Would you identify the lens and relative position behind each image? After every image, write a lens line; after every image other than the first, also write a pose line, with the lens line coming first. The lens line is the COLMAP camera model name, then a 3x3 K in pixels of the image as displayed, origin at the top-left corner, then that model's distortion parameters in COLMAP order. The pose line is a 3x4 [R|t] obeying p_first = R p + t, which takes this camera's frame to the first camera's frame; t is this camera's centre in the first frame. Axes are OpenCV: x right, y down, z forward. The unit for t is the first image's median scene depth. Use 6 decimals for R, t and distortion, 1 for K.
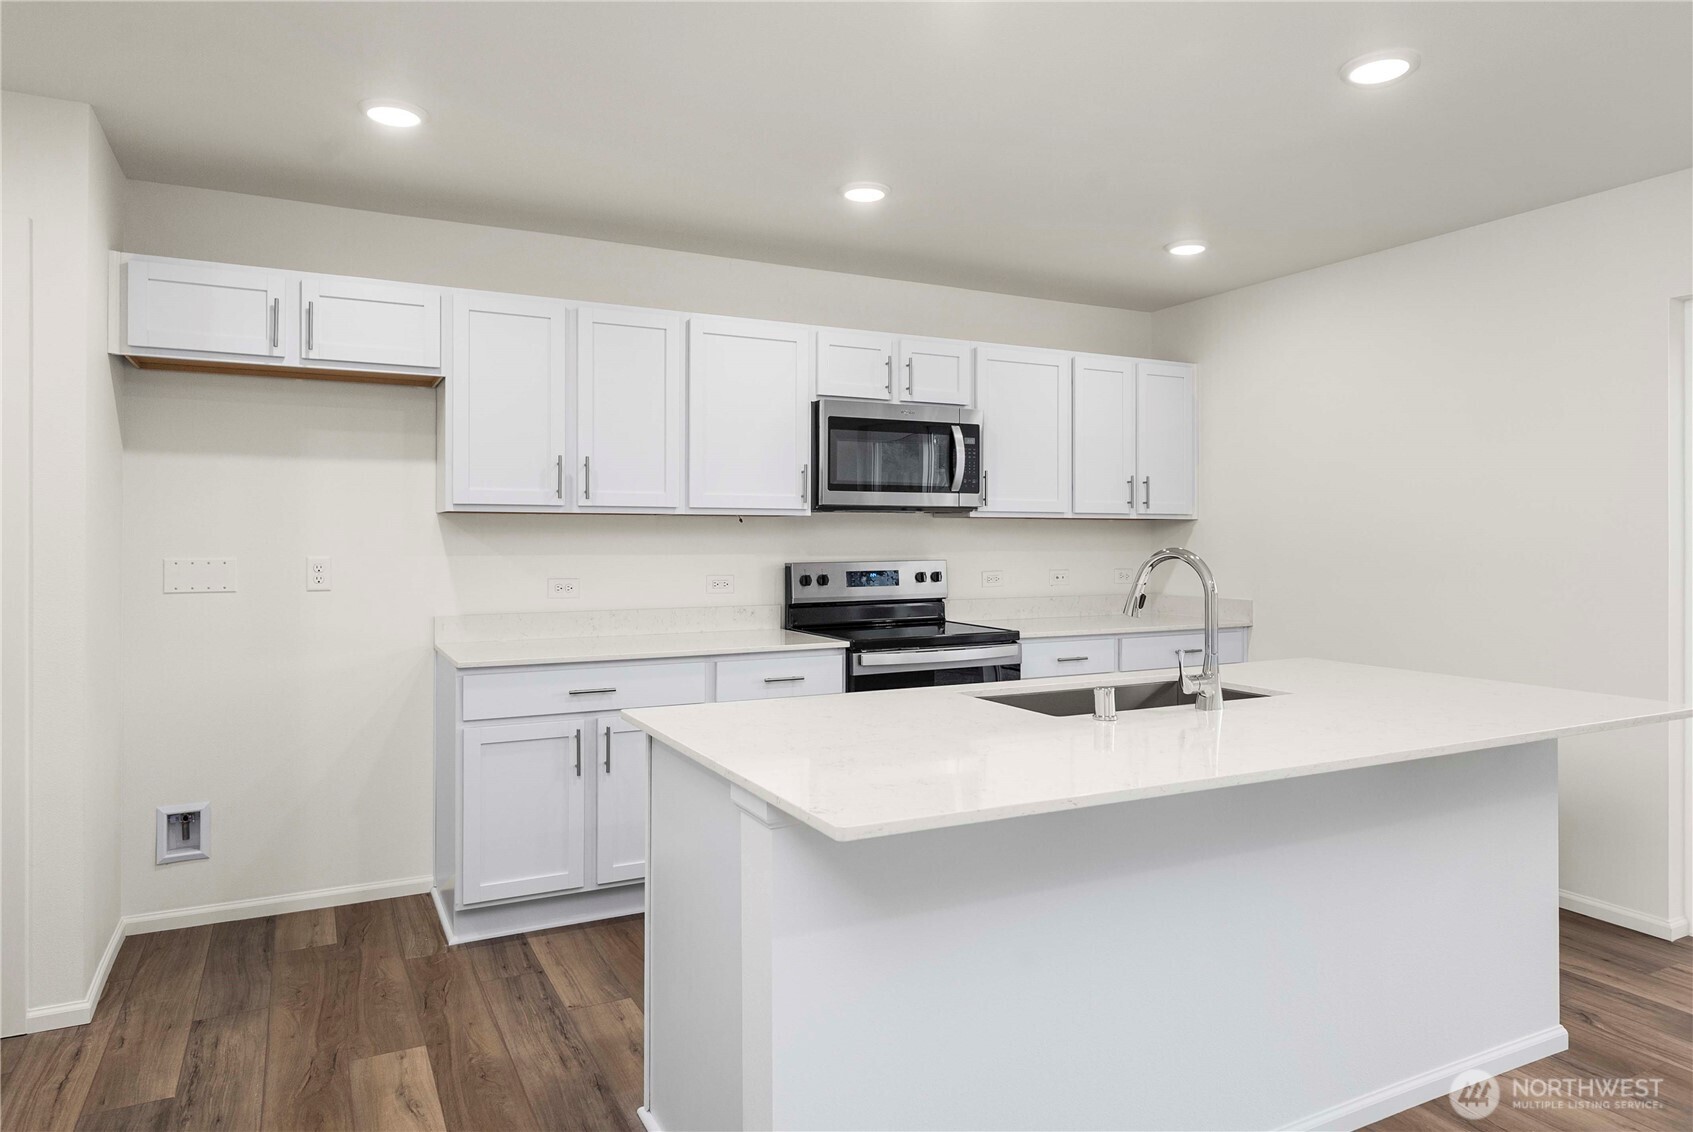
lens RADIAL K [[1042.8, 0, 836.9], [0, 1042.8, 541.9], [0, 0, 1]] dist [-0.000342, -0.000114]
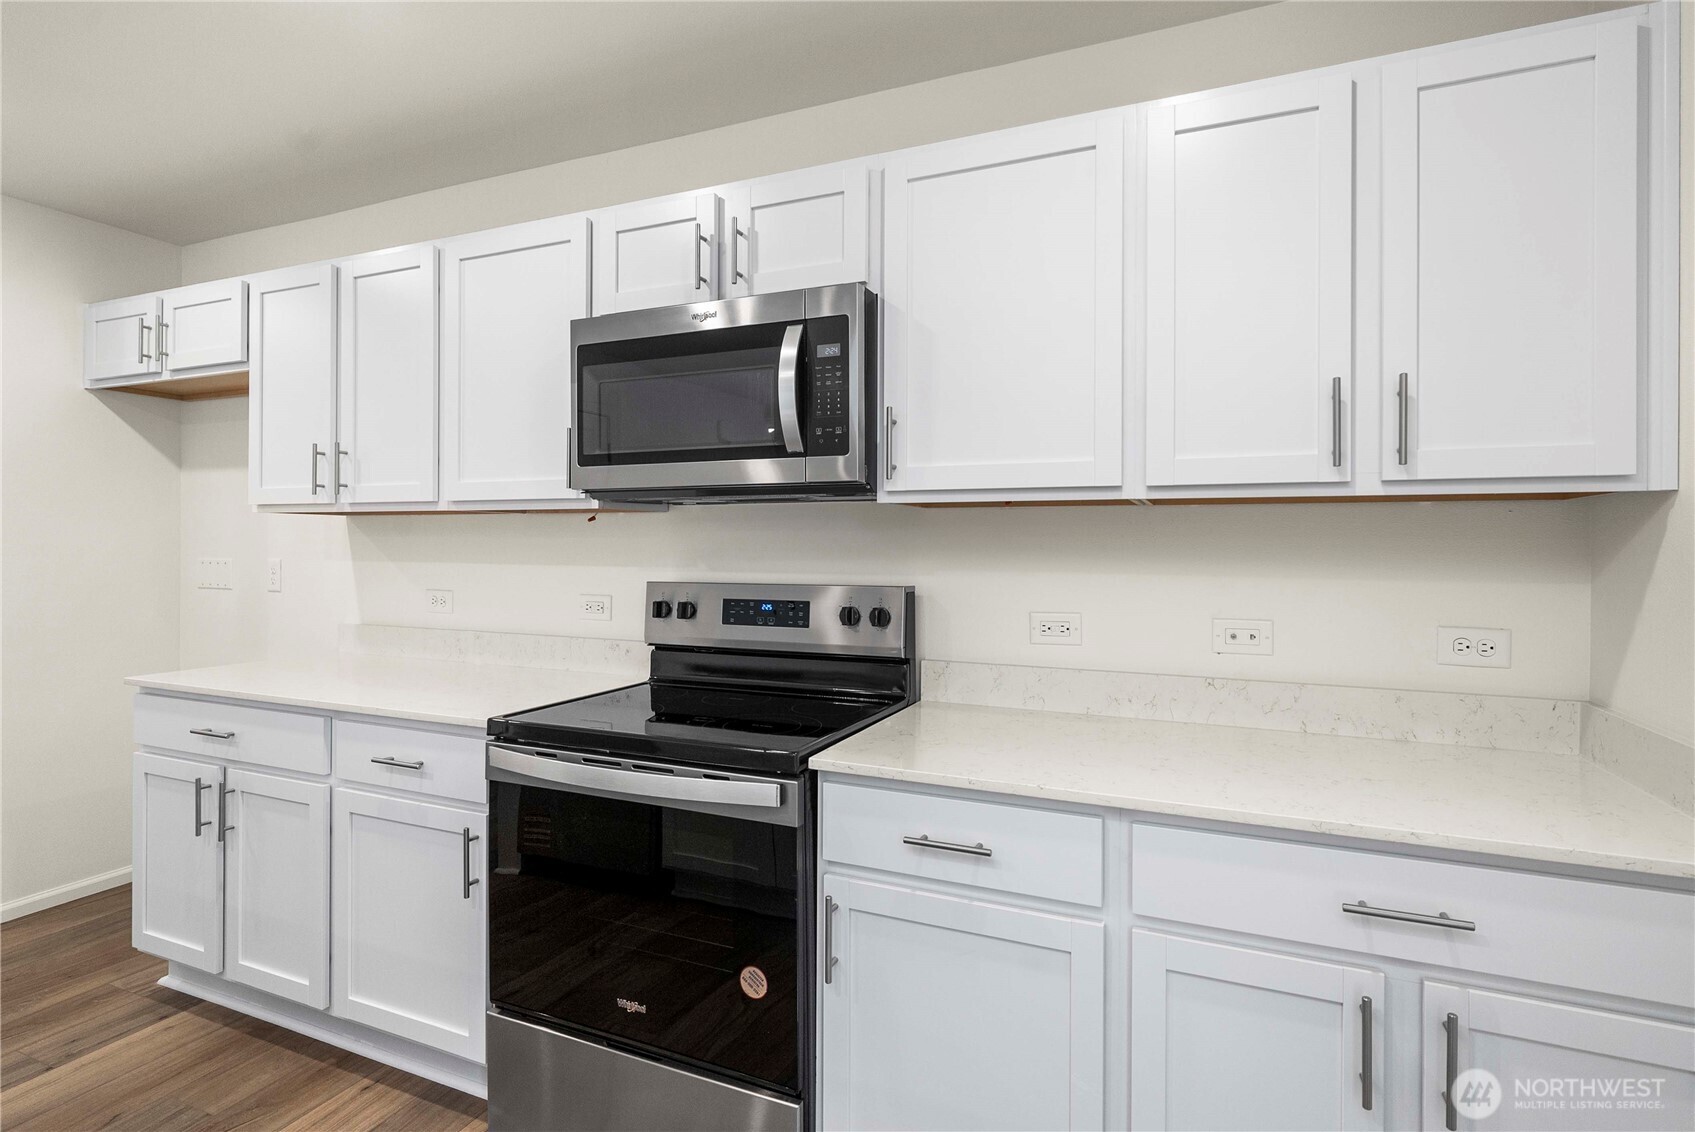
lens RADIAL K [[844.4, 0, 848.5], [0, 844.4, 539.2], [0, 0, 1]] dist [-0.000964, 0.000267]
pose [[0.634121, -0.000013, -0.773234, 0.536857], [-0.005924, 0.999971, -0.004875, -0.005613], [0.773211, 0.007672, 0.634102, 0.902499]]
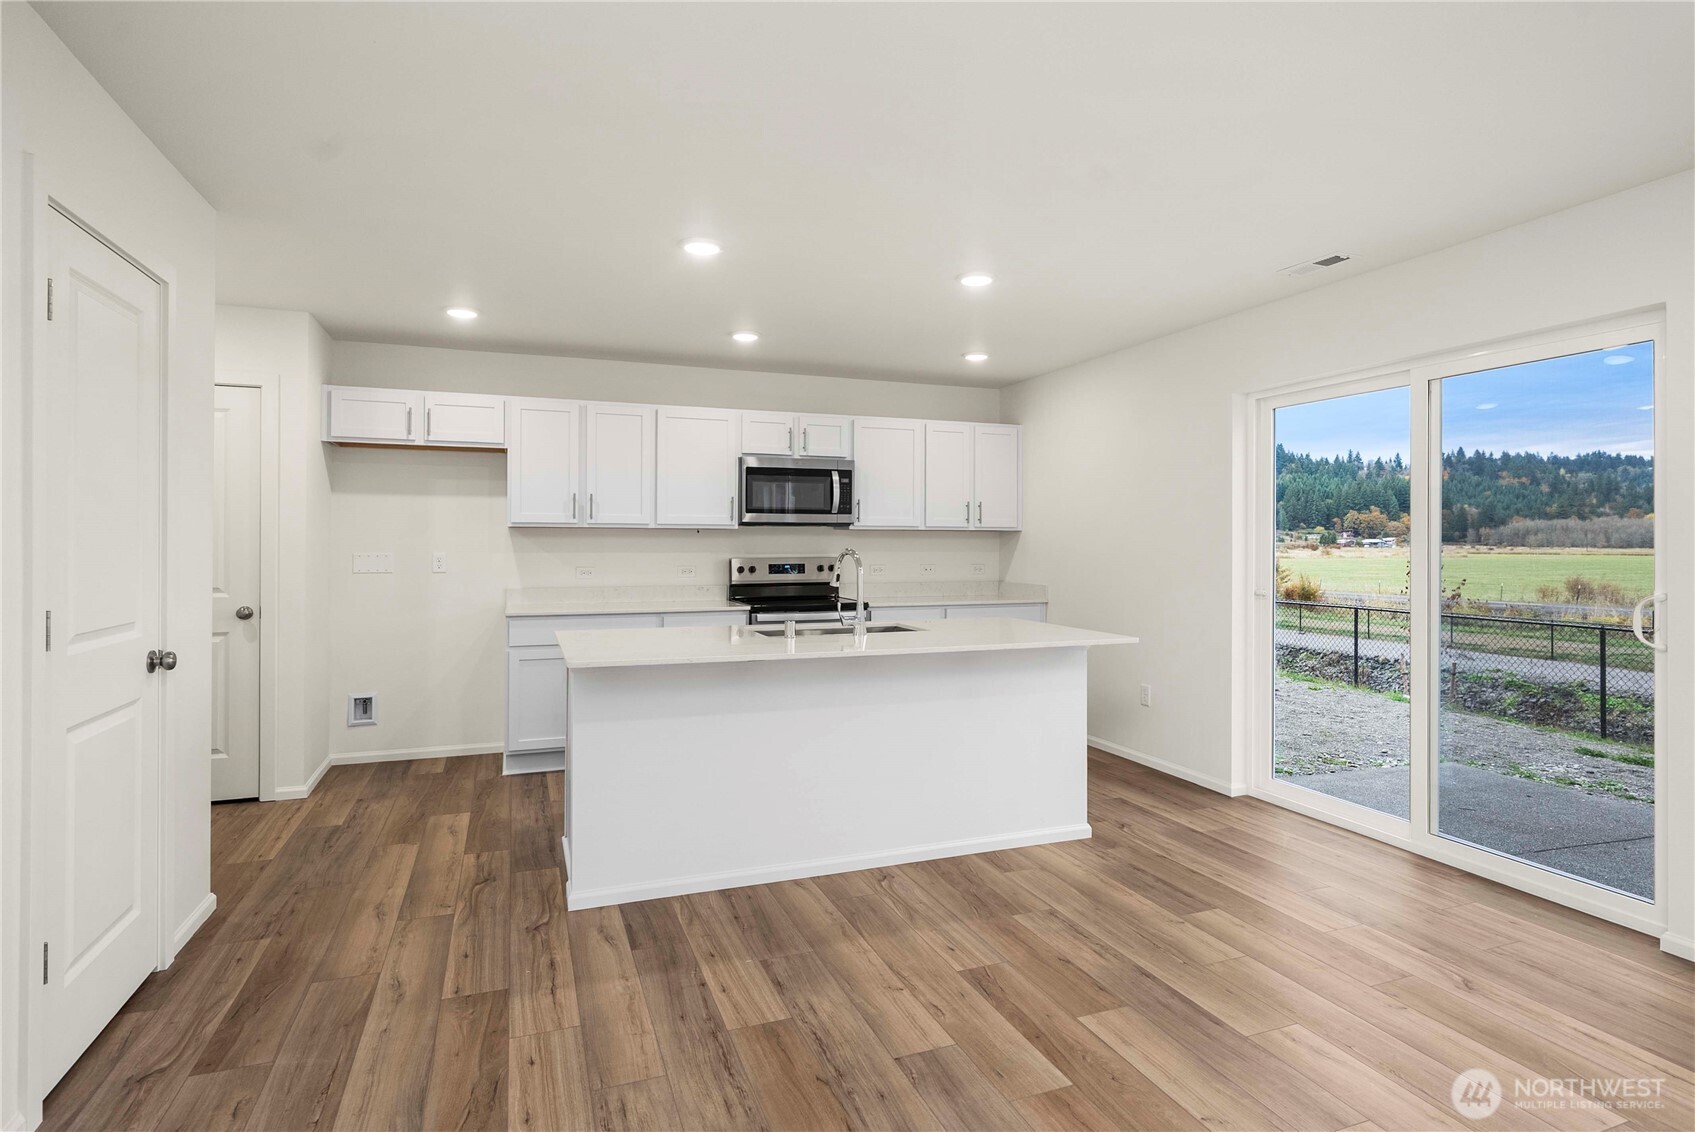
lens RADIAL K [[872.5, 0, 843.6], [0, 872.5, 544.3], [0, 0, 1]] dist [-0.002905, 0.000868]
pose [[0.993902, 0.002404, -0.110240, 0.323452], [-0.002583, 0.999996, -0.001483, 0.000165], [0.110236, 0.001759, 0.993904, -0.354405]]
